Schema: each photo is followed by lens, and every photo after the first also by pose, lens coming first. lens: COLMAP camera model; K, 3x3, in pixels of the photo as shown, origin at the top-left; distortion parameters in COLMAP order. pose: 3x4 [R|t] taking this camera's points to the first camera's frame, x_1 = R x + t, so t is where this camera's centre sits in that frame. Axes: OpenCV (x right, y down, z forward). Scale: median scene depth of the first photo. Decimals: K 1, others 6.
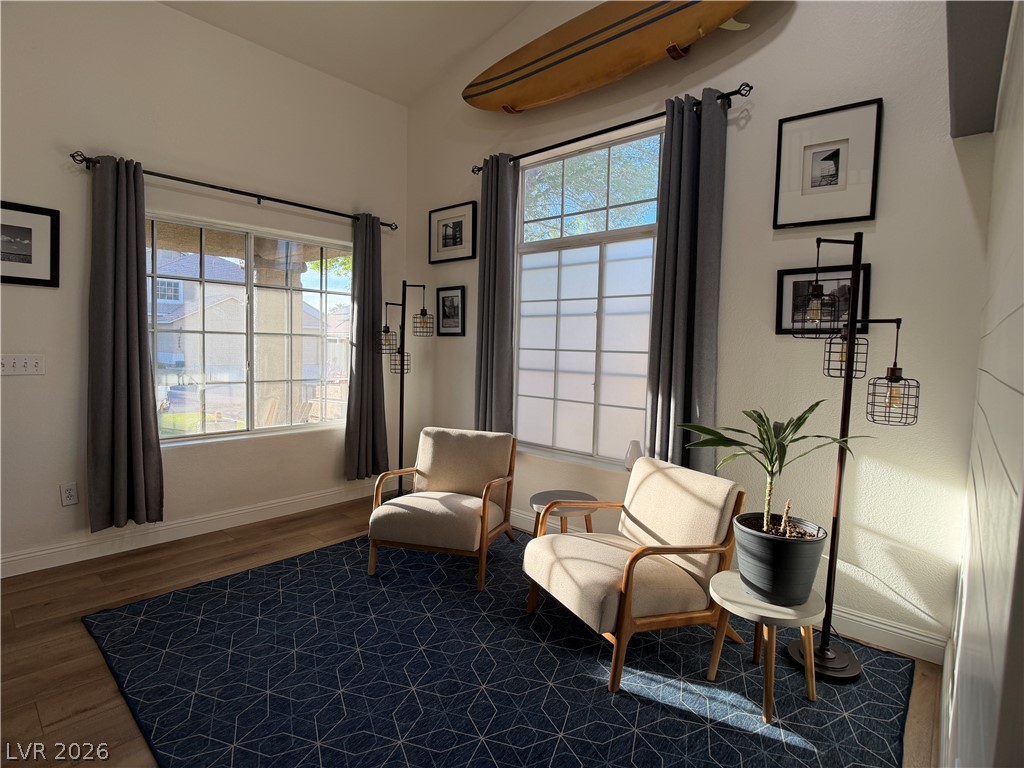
lens RADIAL K [[520.2, 0, 512.1], [0, 520.2, 382.0], [0, 0, 1]] dist [-0.005752, -0.018407]
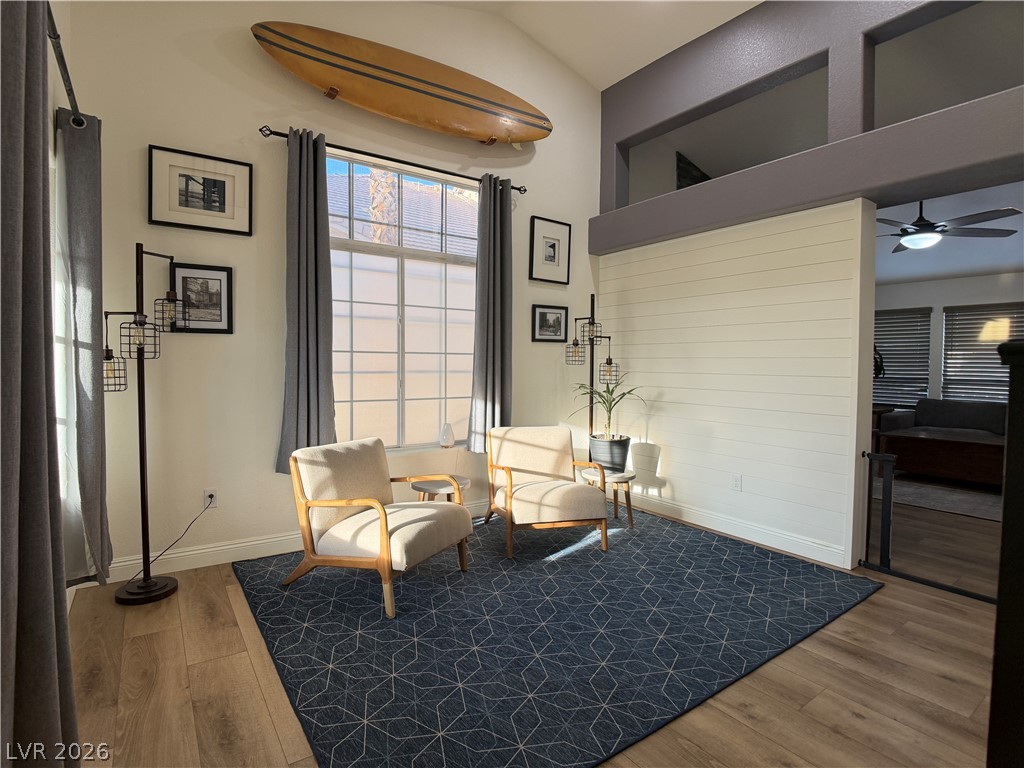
lens RADIAL K [[520.2, 0, 512.1], [0, 520.2, 382.0], [0, 0, 1]] dist [-0.005752, -0.018407]
pose [[0.234905, -0.055524, 0.970431, -0.837941], [0.065275, 0.997015, 0.041244, -0.025700], [-0.969824, 0.053657, 0.237828, 0.483923]]
